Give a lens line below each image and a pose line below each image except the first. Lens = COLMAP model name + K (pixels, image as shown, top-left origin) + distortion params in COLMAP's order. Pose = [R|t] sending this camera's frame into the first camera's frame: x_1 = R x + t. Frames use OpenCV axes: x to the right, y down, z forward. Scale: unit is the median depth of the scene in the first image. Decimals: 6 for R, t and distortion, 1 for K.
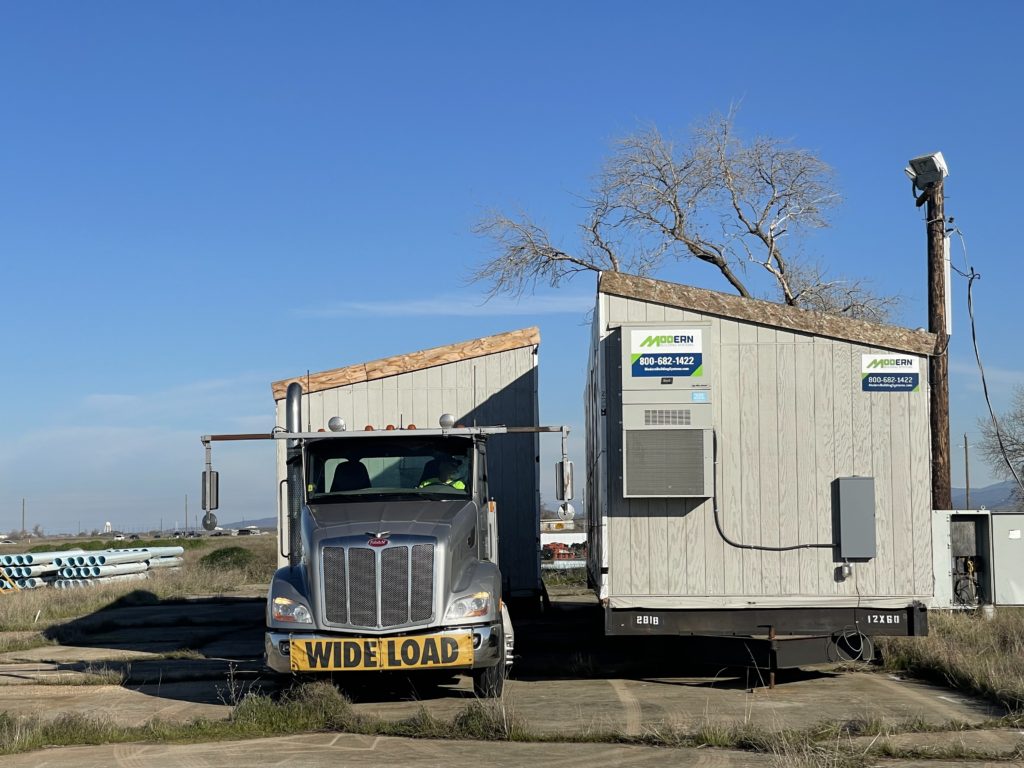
lens RADIAL K [[1999.3, 0, 514.8], [0, 1999.3, 380.5], [0, 0, 1]] dist [0.187091, 0.000000]
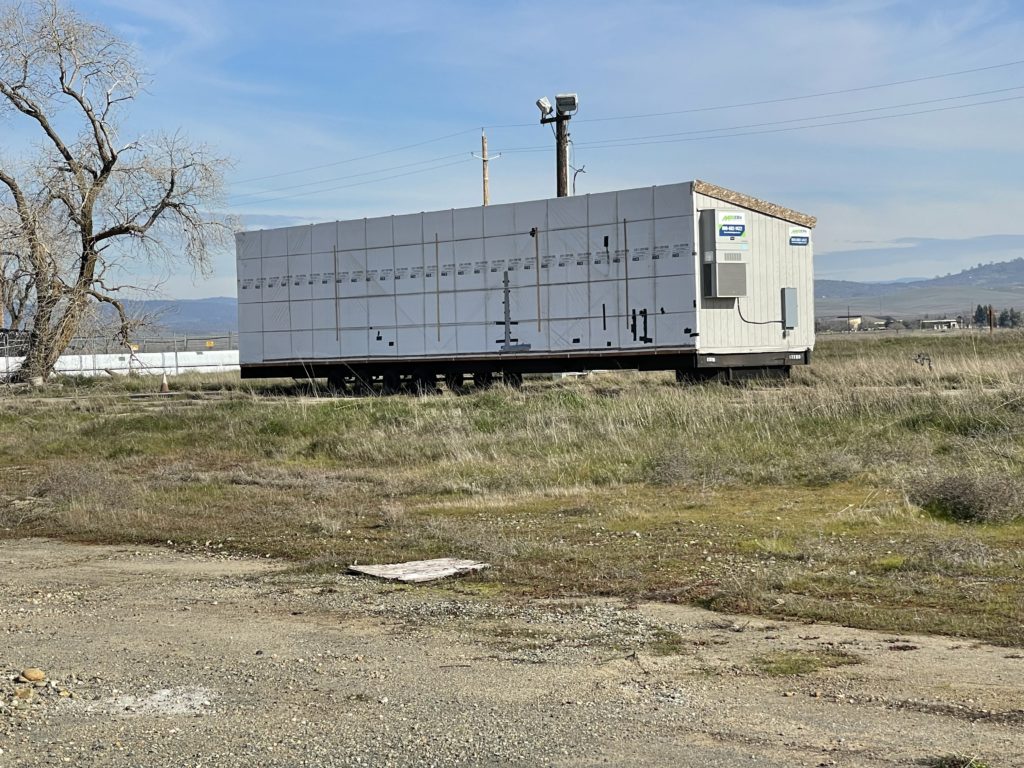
lens RADIAL K [[2414.1, 0, 511.8], [0, 2414.1, 385.2], [0, 0, 1]] dist [0.331507, 0.000000]
pose [[0.761567, -0.017206, 0.647858, -1.631147], [-0.028495, 0.997792, 0.059997, 0.007348], [-0.647460, -0.064153, 0.759395, -0.684784]]
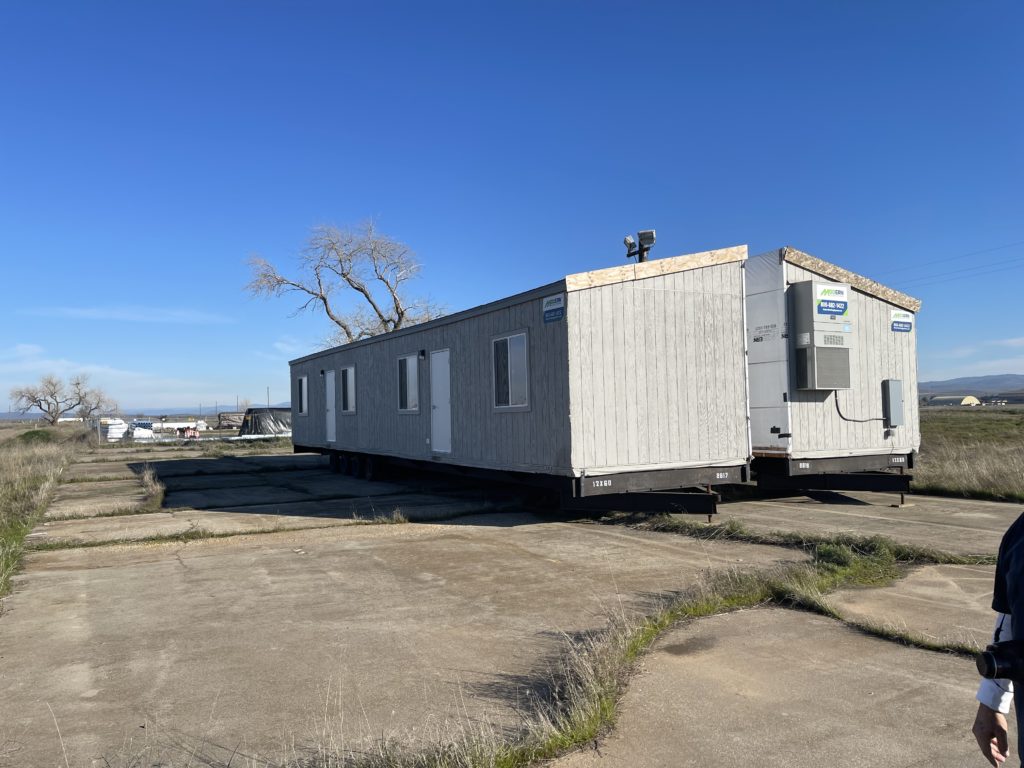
lens RADIAL K [[770.0, 0, 512.3], [0, 770.0, 379.4], [0, 0, 1]] dist [0.035488, -0.000999]
pose [[0.864385, 0.021680, 0.502363, -0.454557], [-0.032234, 0.999404, 0.012332, 0.050112], [-0.501797, -0.026853, 0.864569, 0.581837]]
